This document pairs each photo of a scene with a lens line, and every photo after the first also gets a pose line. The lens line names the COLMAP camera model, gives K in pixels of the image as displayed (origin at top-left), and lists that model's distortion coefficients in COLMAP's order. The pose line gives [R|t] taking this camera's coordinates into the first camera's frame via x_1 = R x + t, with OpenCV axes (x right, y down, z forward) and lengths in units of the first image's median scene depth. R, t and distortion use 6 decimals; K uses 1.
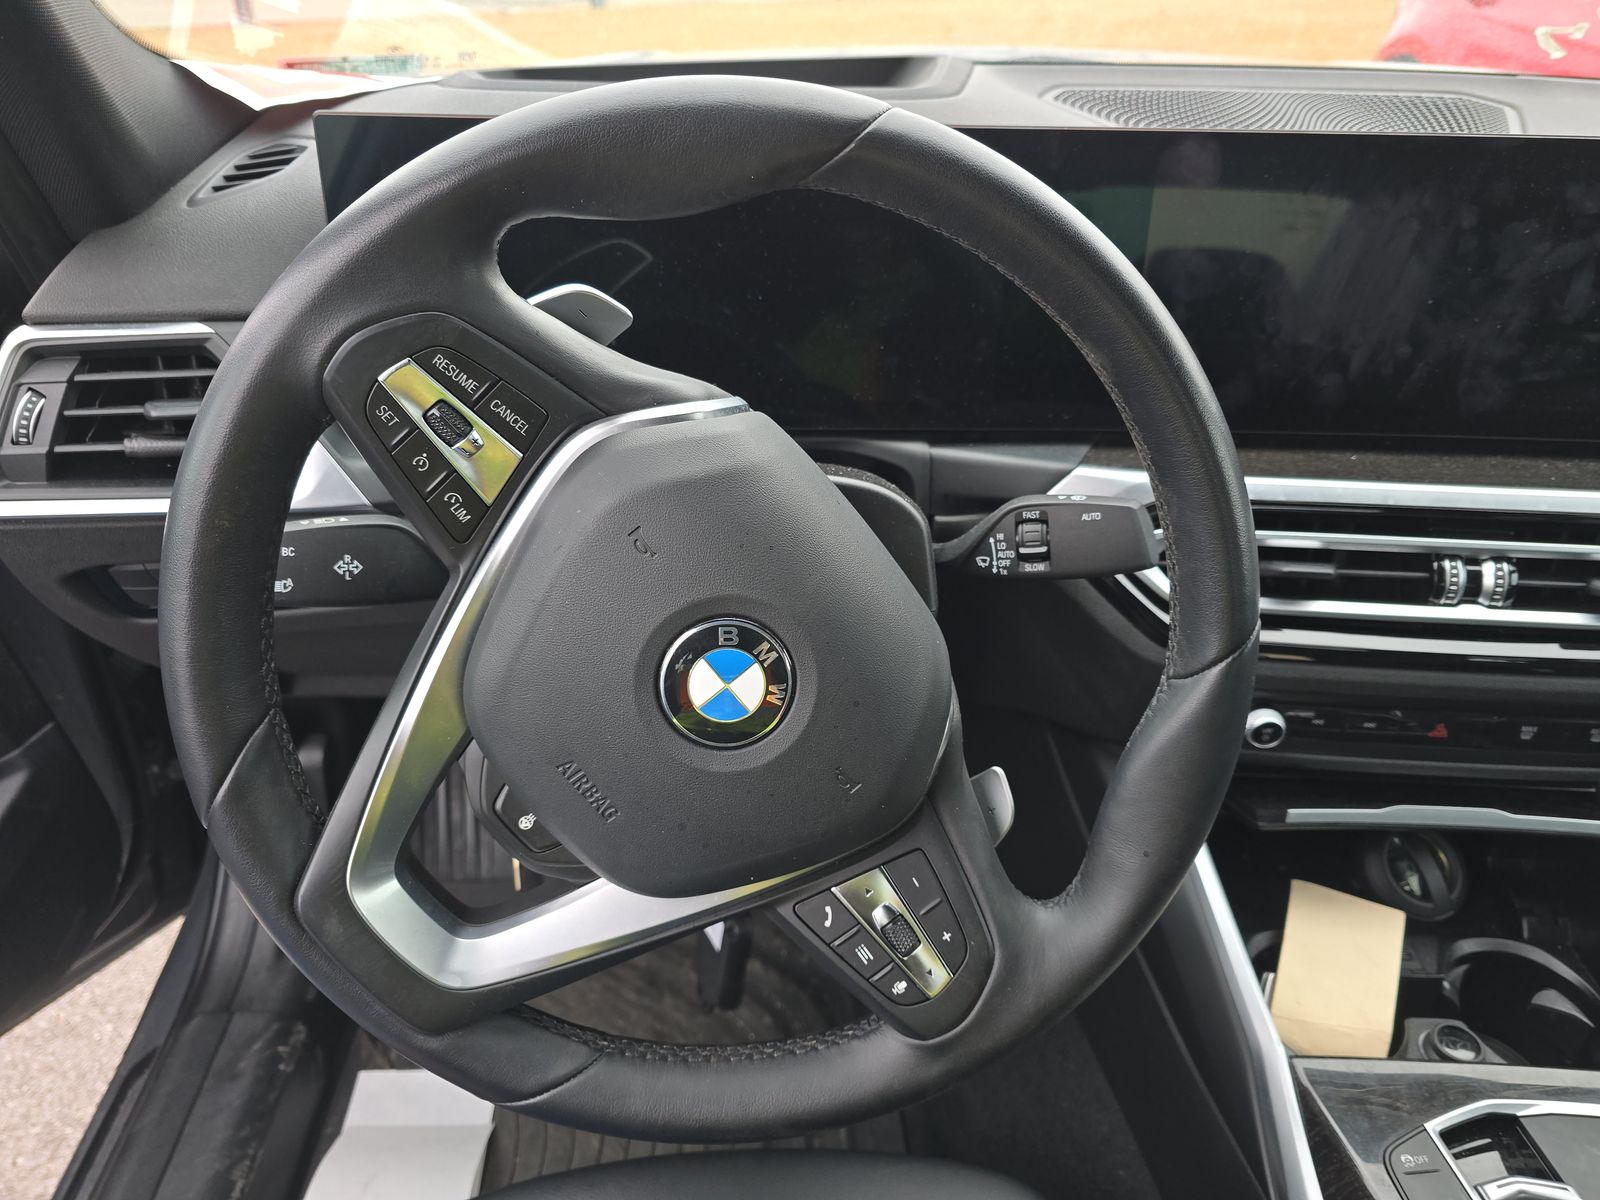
lens RADIAL K [[1132.5, 0, 826.1], [0, 1132.5, 600.1], [0, 0, 1]] dist [0.015750, -0.000559]
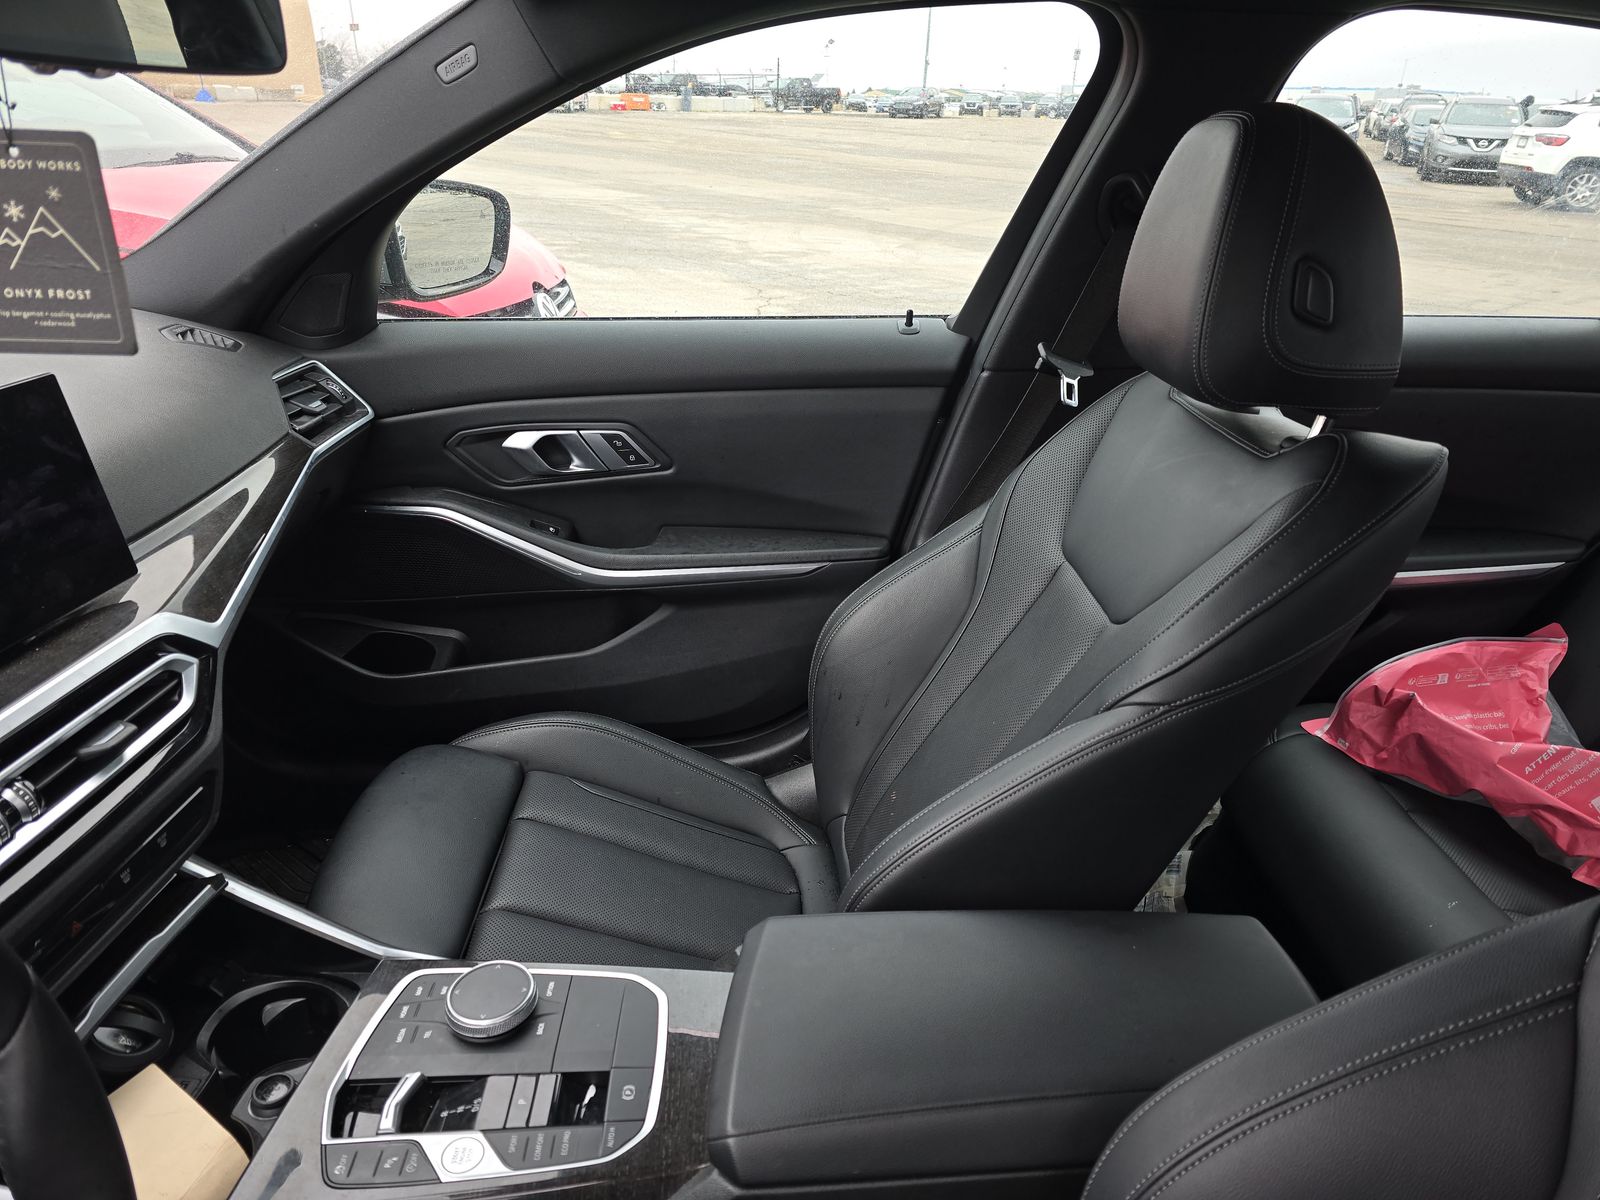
lens RADIAL K [[1066.1, 0, 804.9], [0, 1066.1, 601.2], [0, 0, 1]] dist [0.055440, -0.043191]
pose [[0.058031, -0.437286, 0.897448, -0.247715], [0.482445, 0.799306, 0.358270, -0.185555], [-0.874002, 0.412178, 0.257351, -0.038224]]
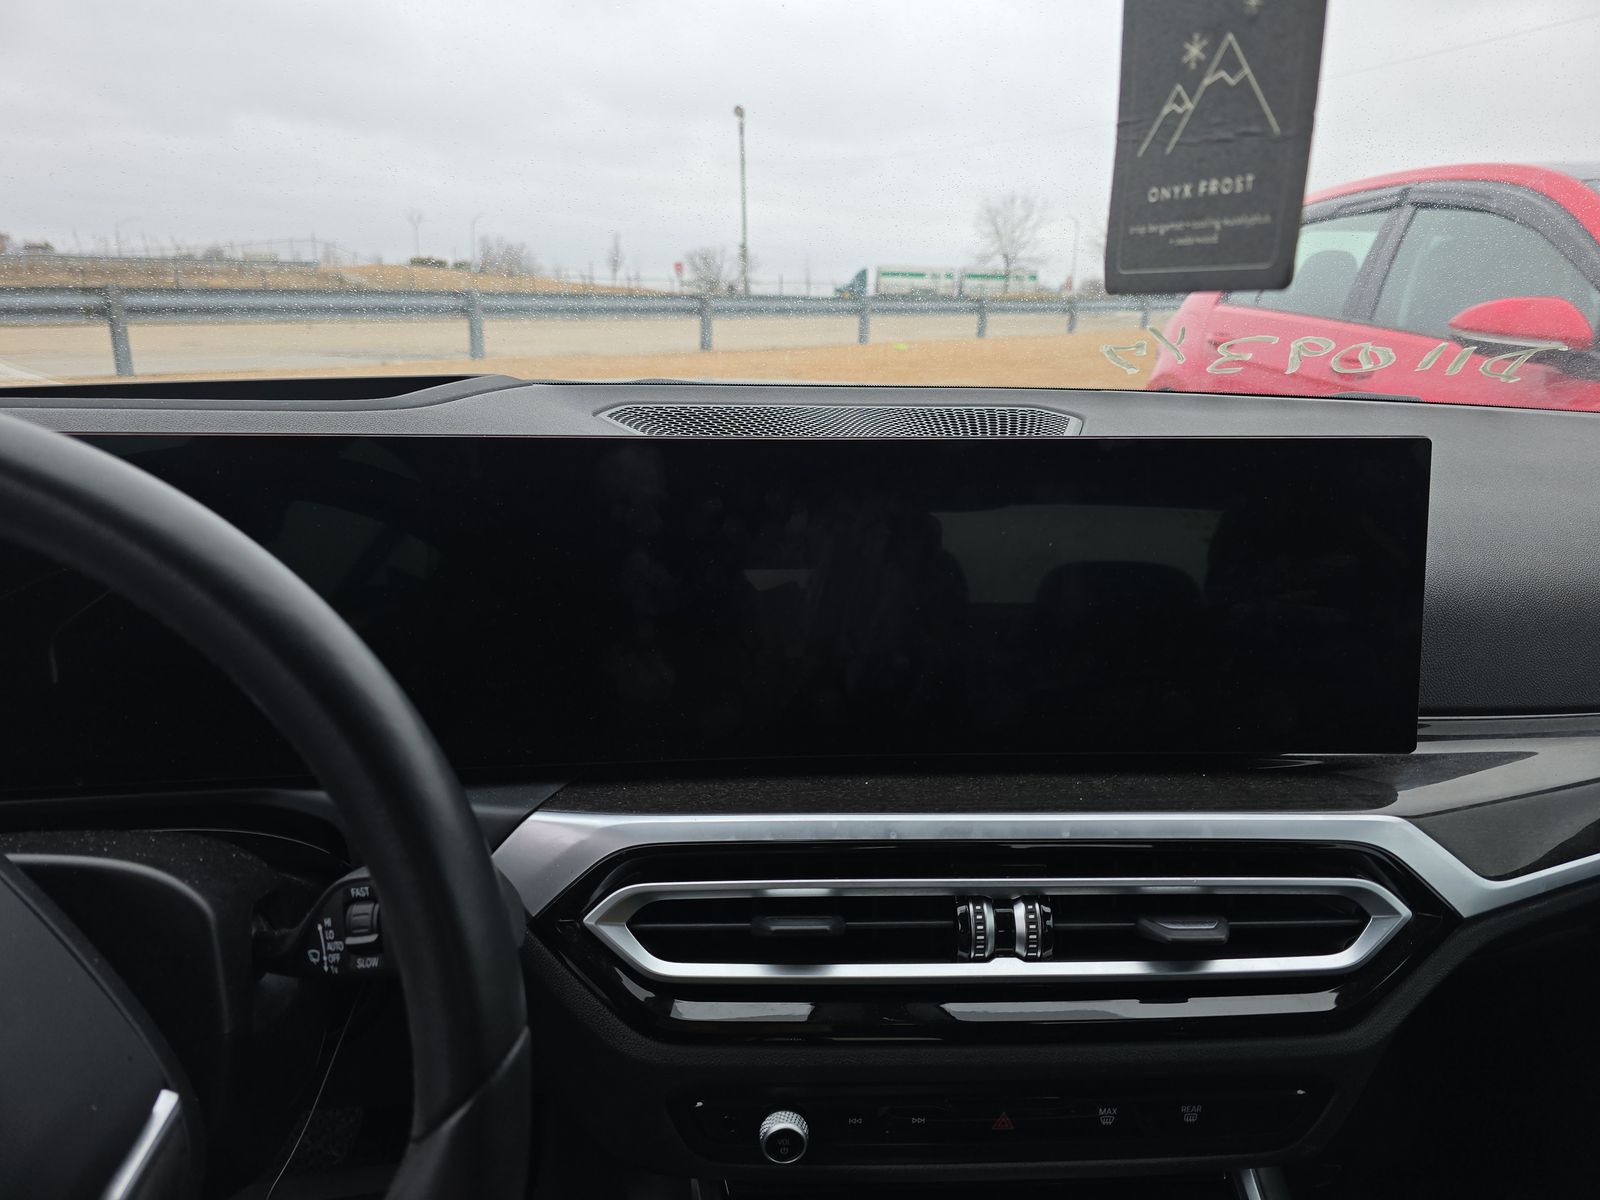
lens RADIAL K [[1104.7, 0, 812.9], [0, 1104.7, 602.1], [0, 0, 1]] dist [0.058805, -0.047444]
pose [[0.994566, -0.033182, 0.098675, 0.357498], [0.058277, 0.962871, -0.263597, -0.040036], [-0.086264, 0.267915, 0.959573, 0.164219]]
